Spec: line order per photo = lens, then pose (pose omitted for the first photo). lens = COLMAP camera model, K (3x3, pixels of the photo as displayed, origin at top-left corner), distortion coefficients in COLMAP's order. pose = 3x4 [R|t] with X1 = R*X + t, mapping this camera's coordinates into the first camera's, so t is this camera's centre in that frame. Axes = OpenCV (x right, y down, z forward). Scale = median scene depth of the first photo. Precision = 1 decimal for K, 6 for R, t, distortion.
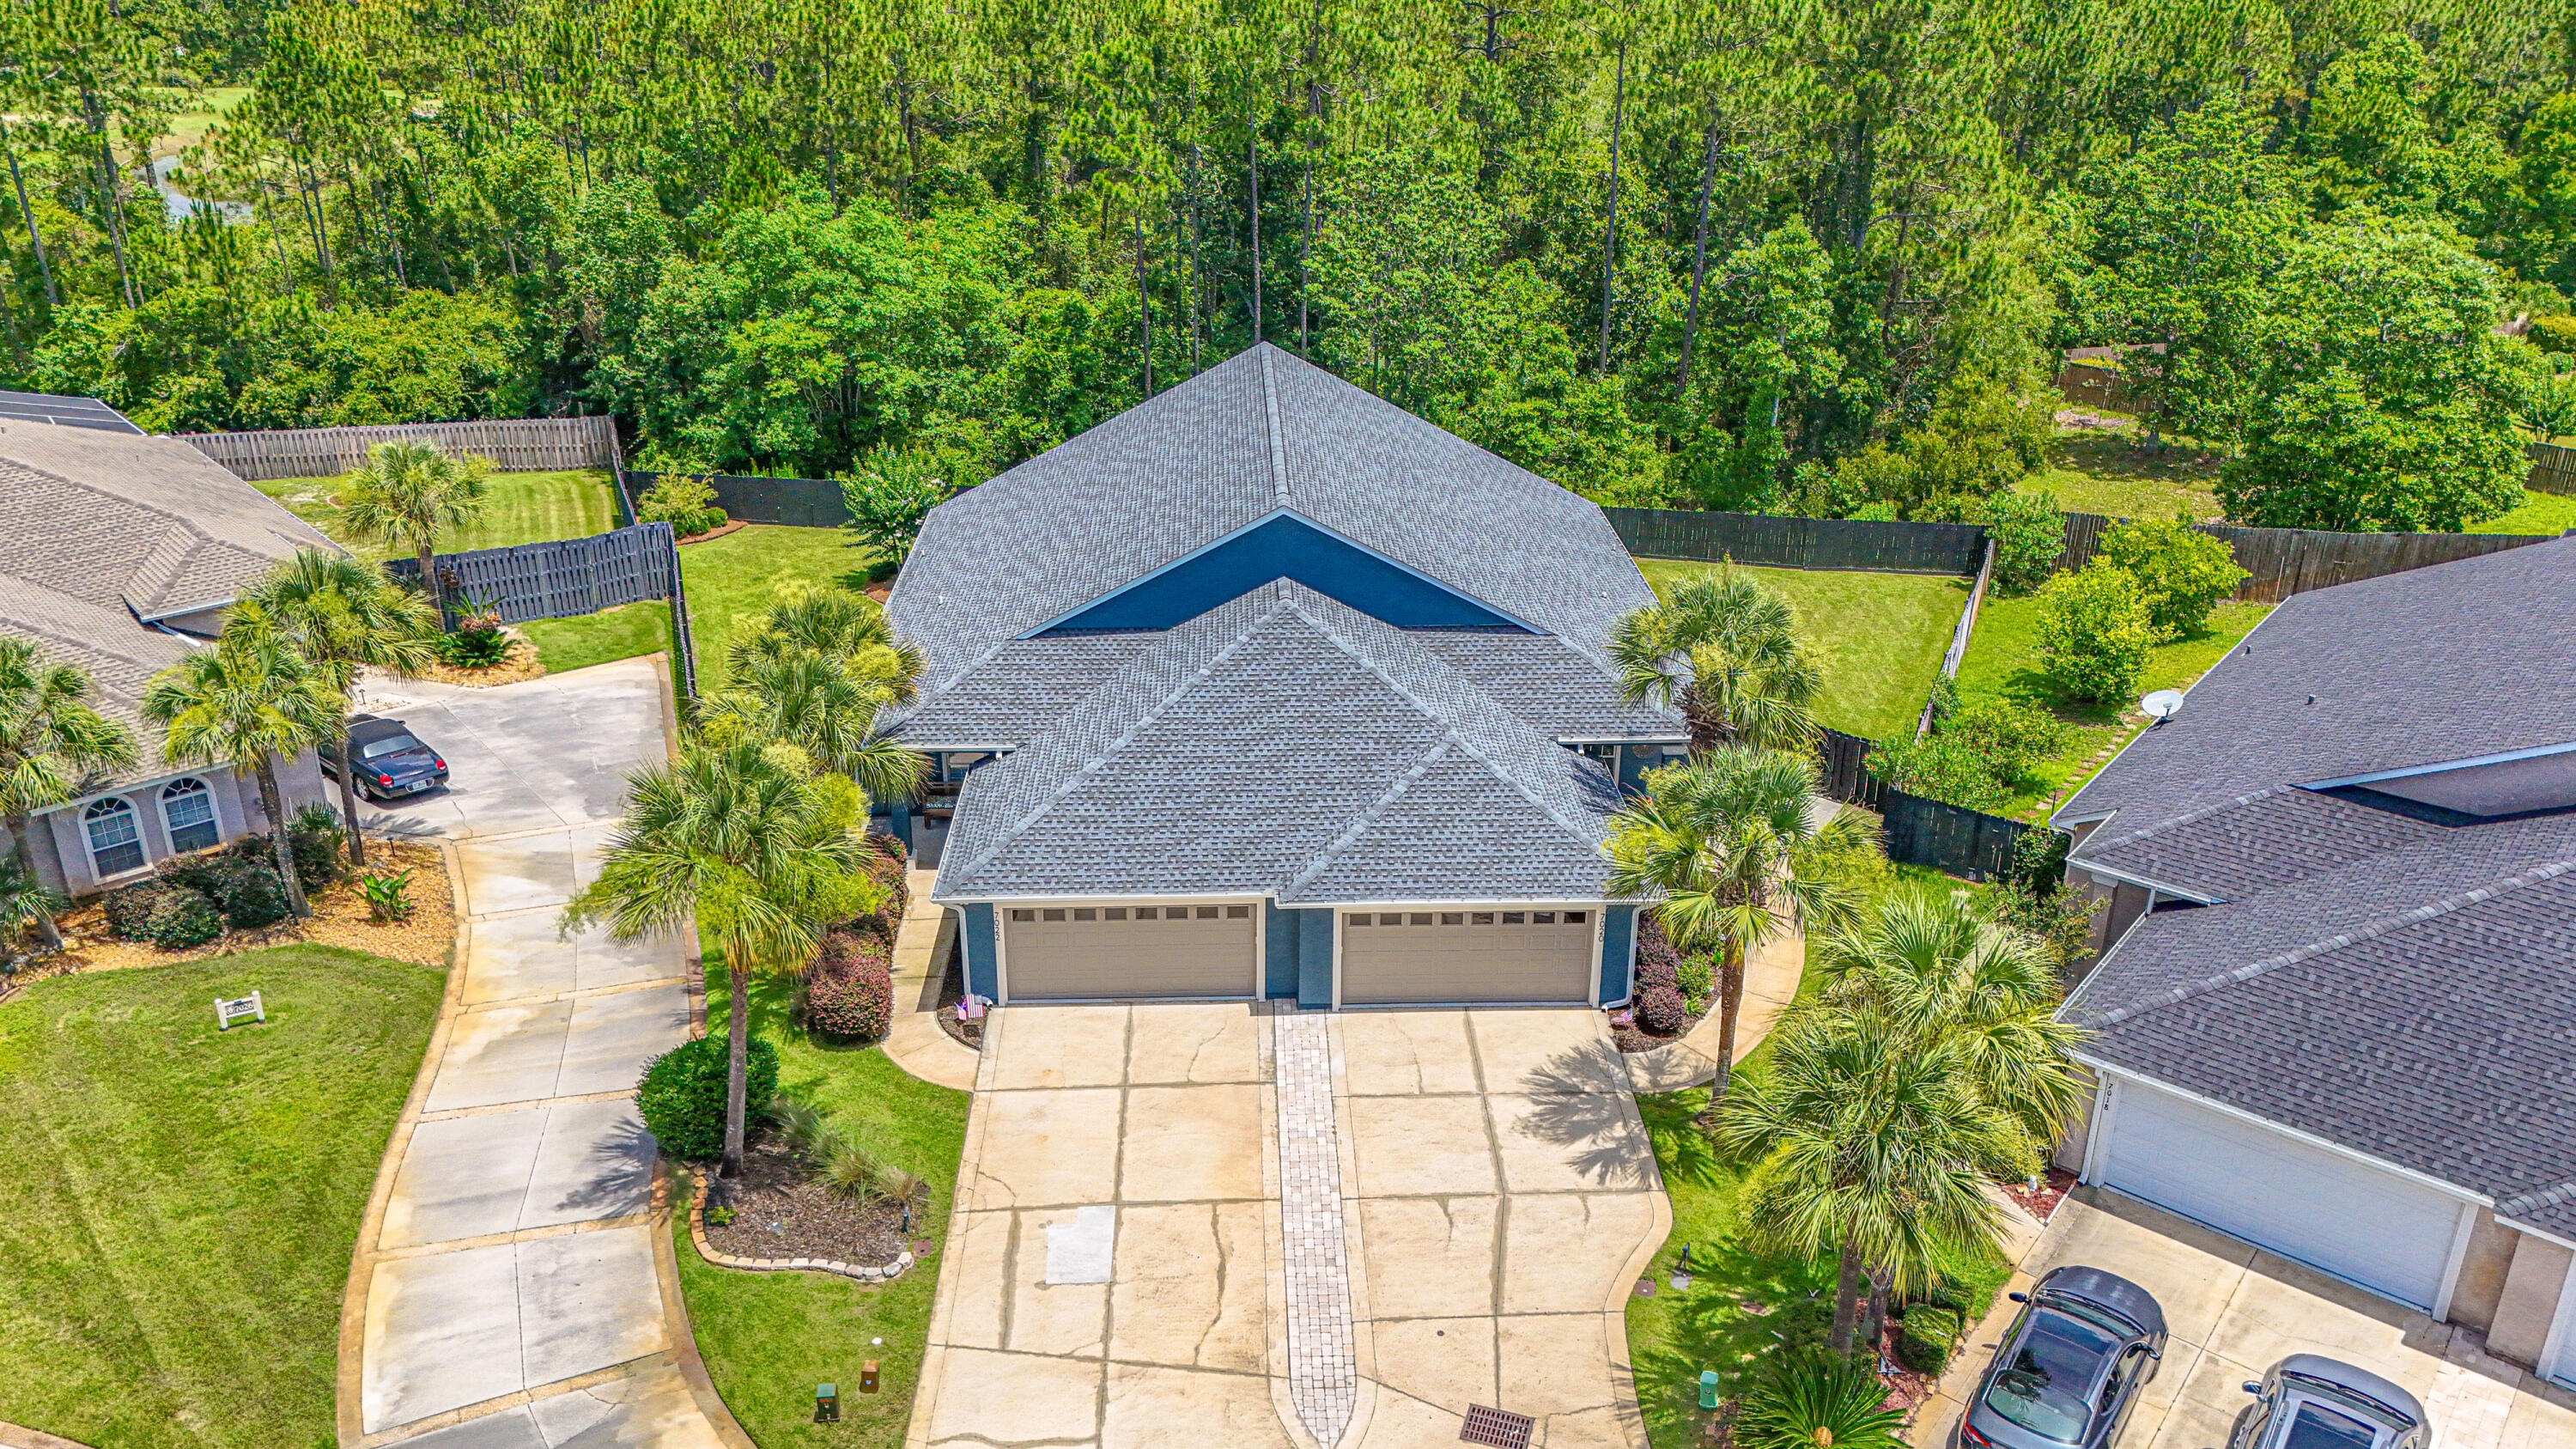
lens RADIAL K [[1895.2, 0, 1292.2], [0, 1895.2, 718.0], [0, 0, 1]] dist [0.078083, -0.077035]
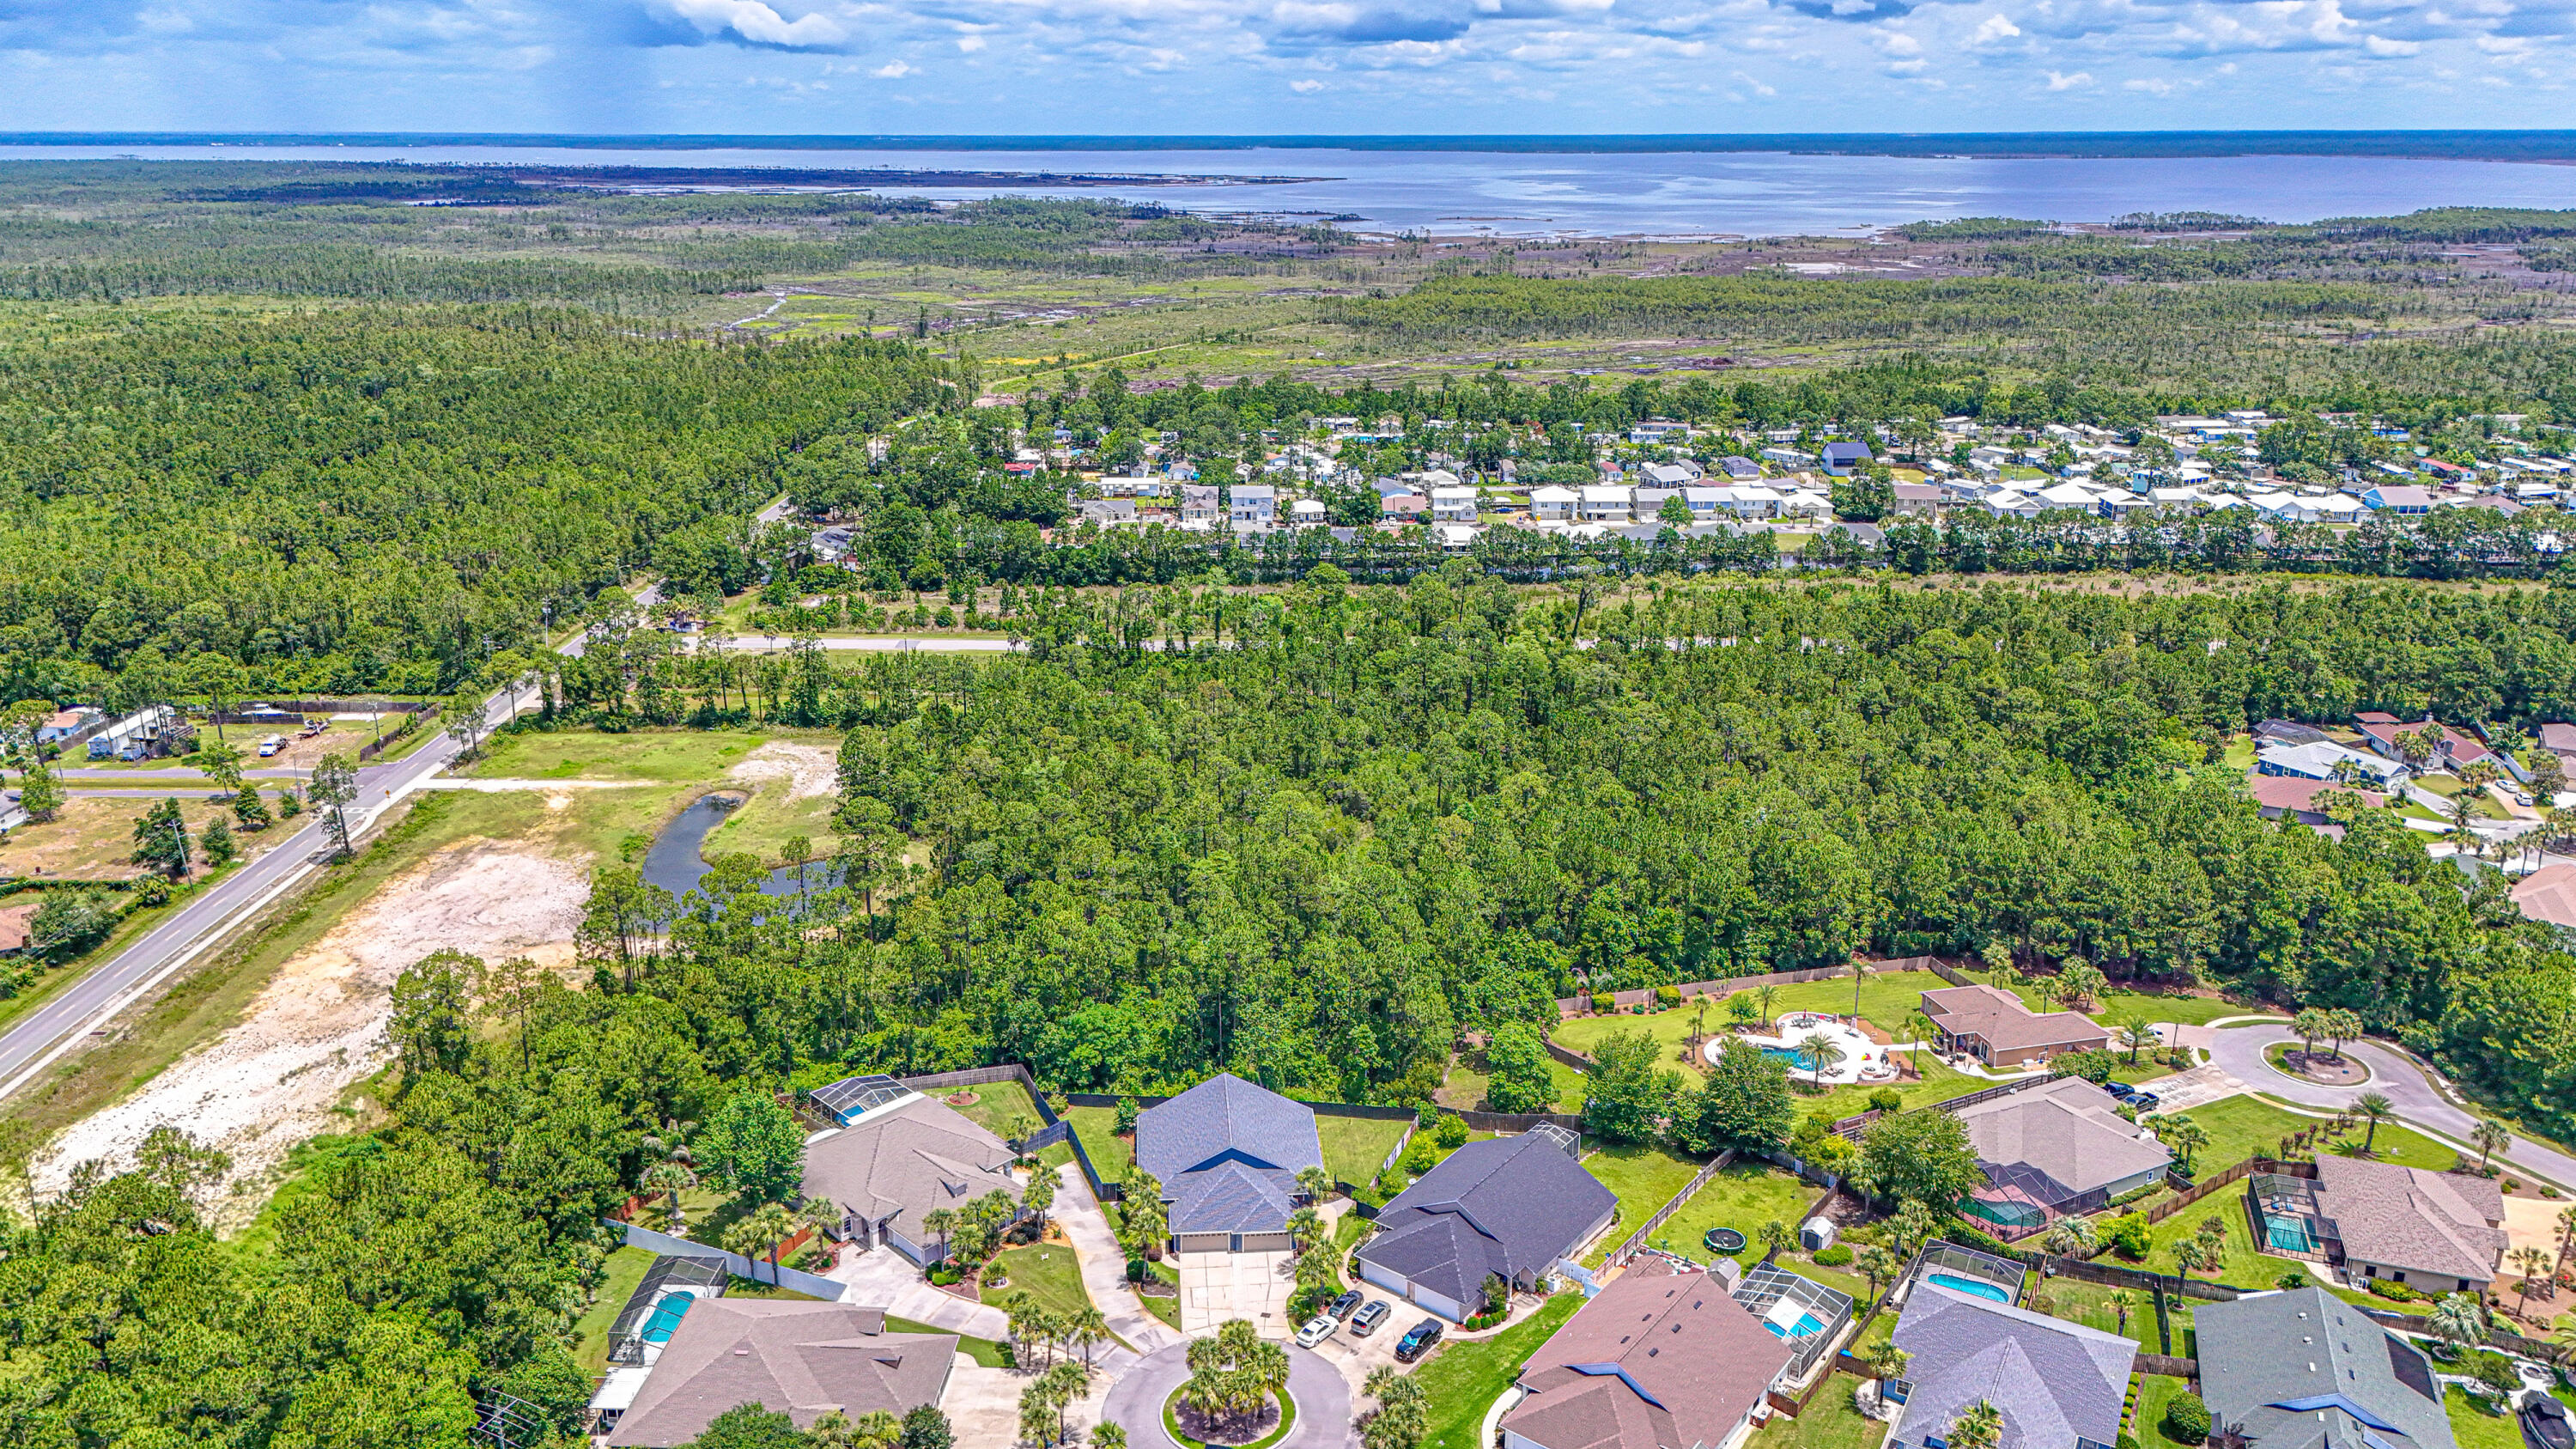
lens RADIAL K [[1895.2, 0, 1276.5], [0, 1895.2, 737.9], [0, 0, 1]] dist [0.078083, -0.077035]
pose [[0.999502, -0.019733, 0.024640, 0.011661], [0.021972, 0.995313, -0.094173, -0.707782], [-0.022666, 0.094668, 0.995251, -4.066399]]
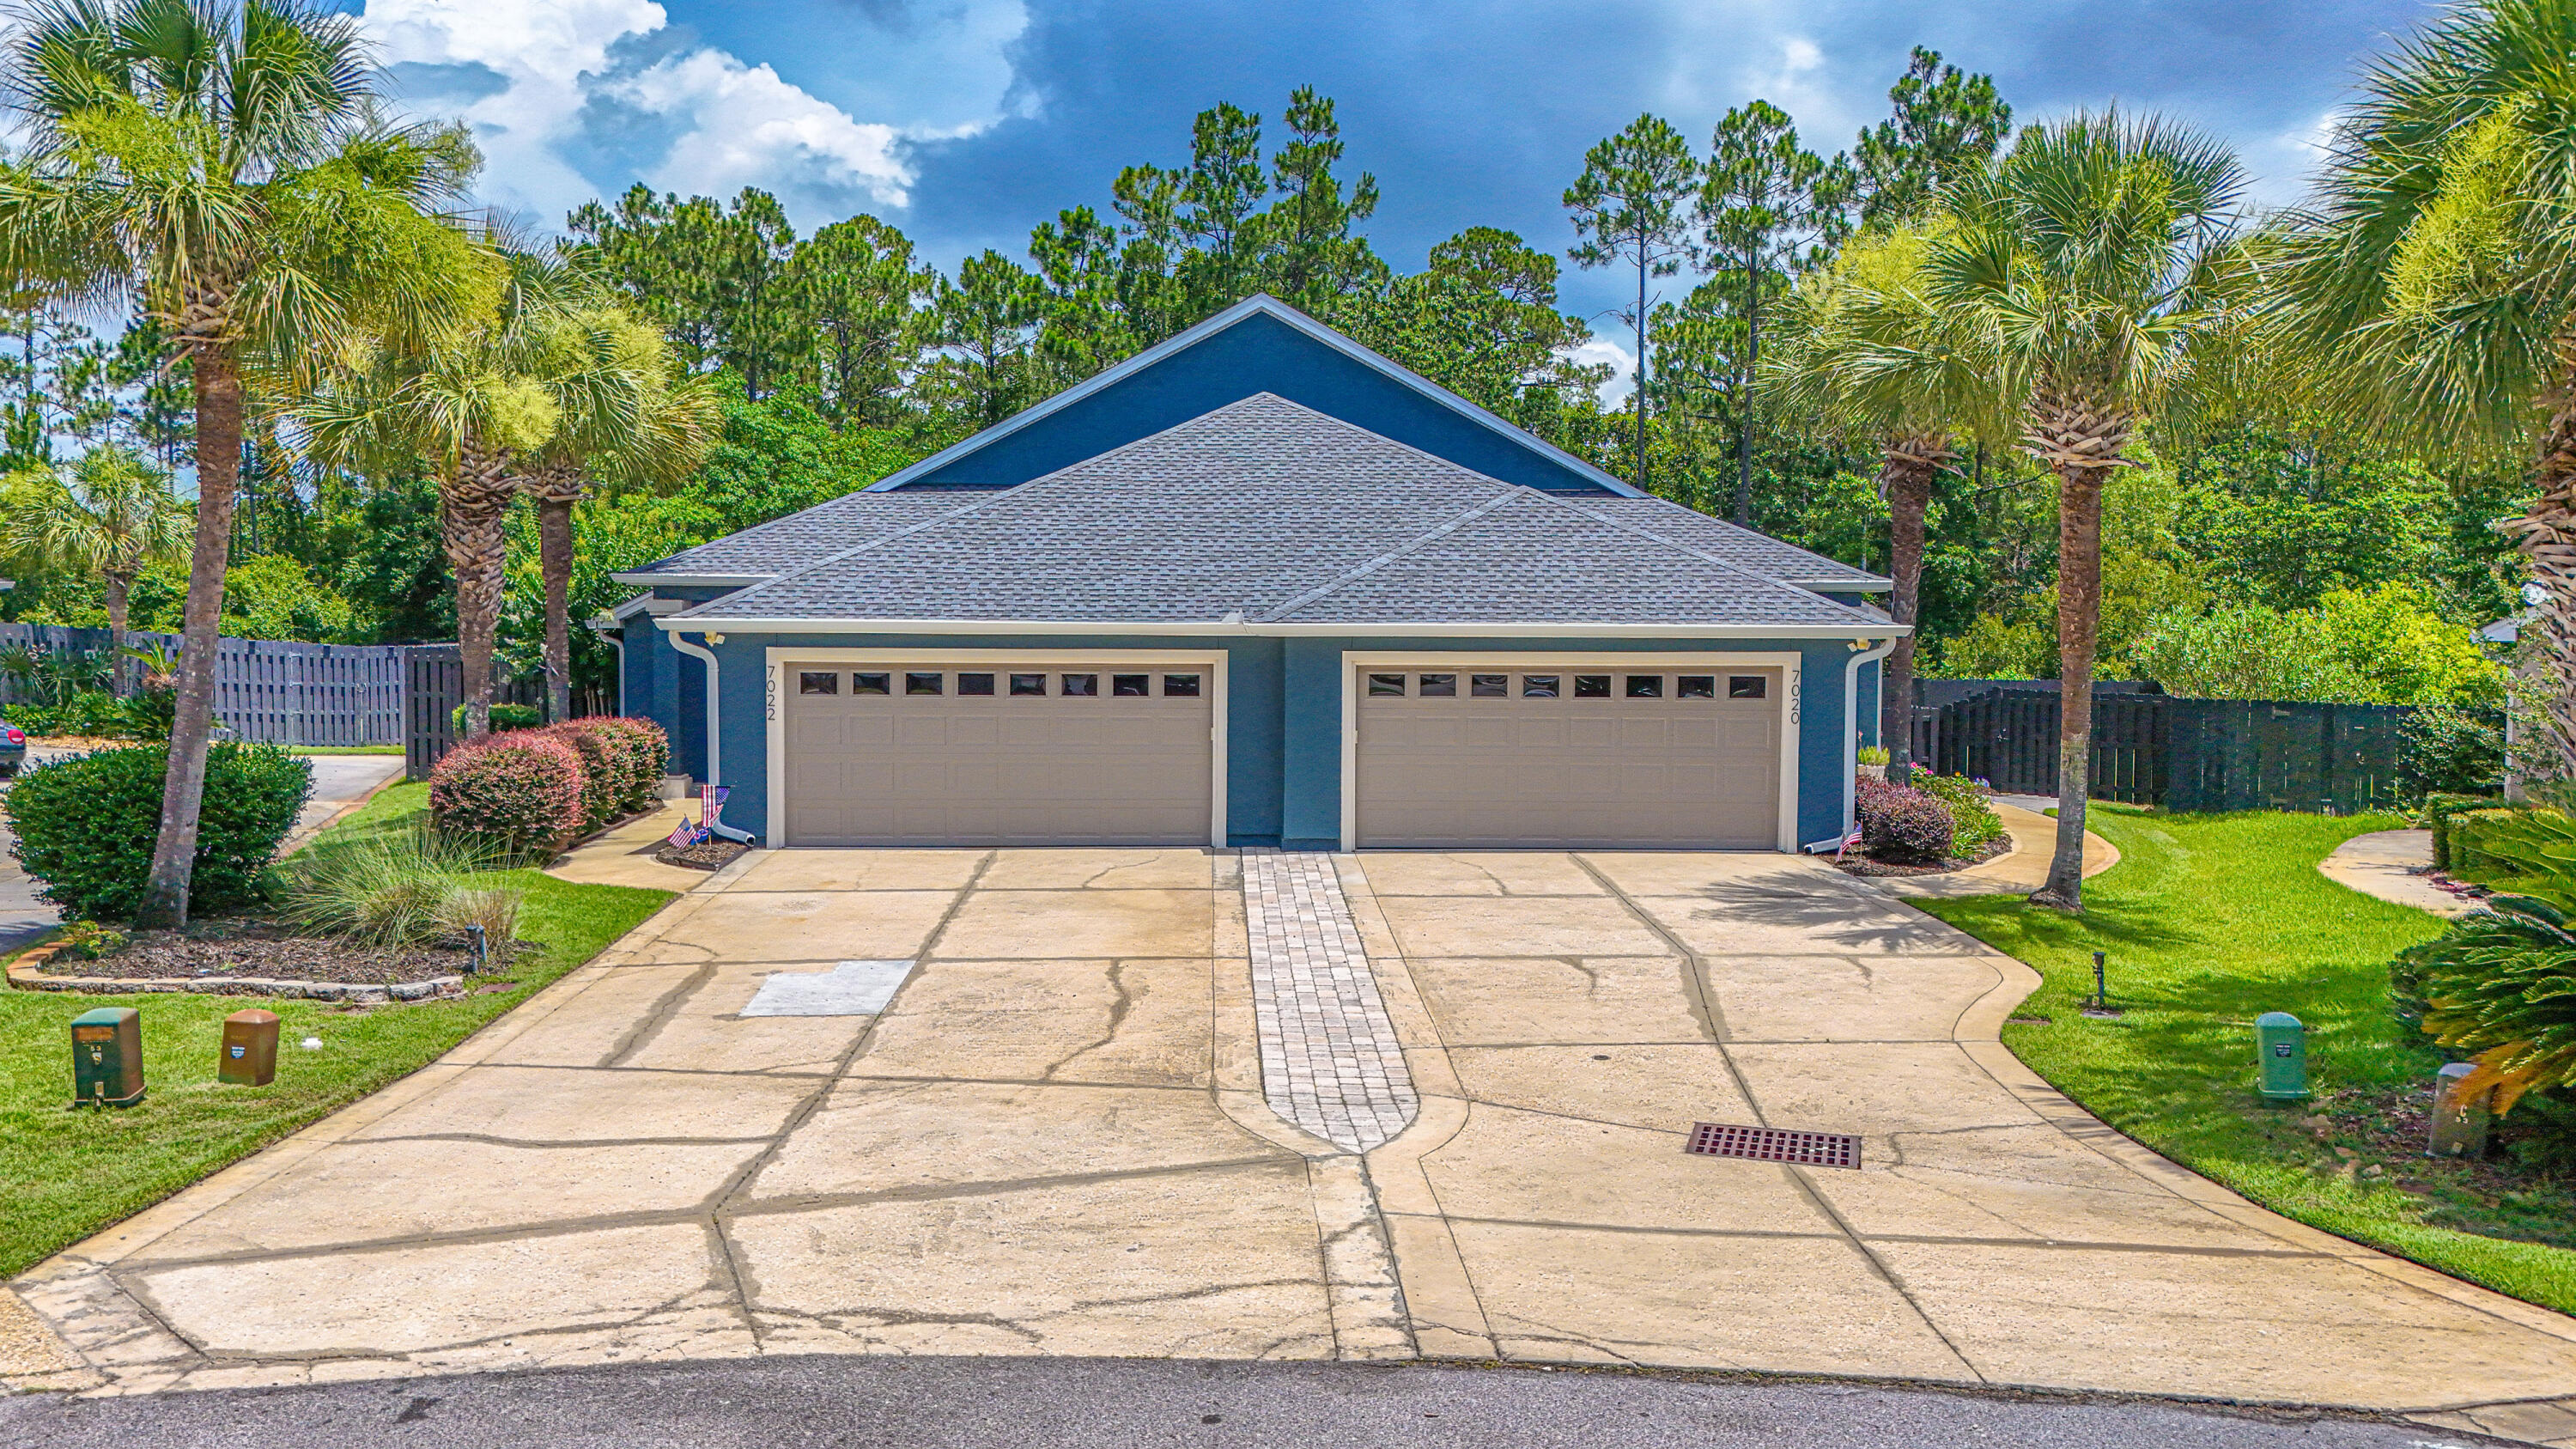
lens RADIAL K [[1895.2, 0, 1289.2], [0, 1895.2, 720.3], [0, 0, 1]] dist [0.078083, -0.077035]
pose [[0.999982, 0.000405, 0.005921, 0.001414], [0.001685, 0.937273, -0.348593, 0.285645], [-0.005691, 0.348596, 0.937256, 0.394501]]
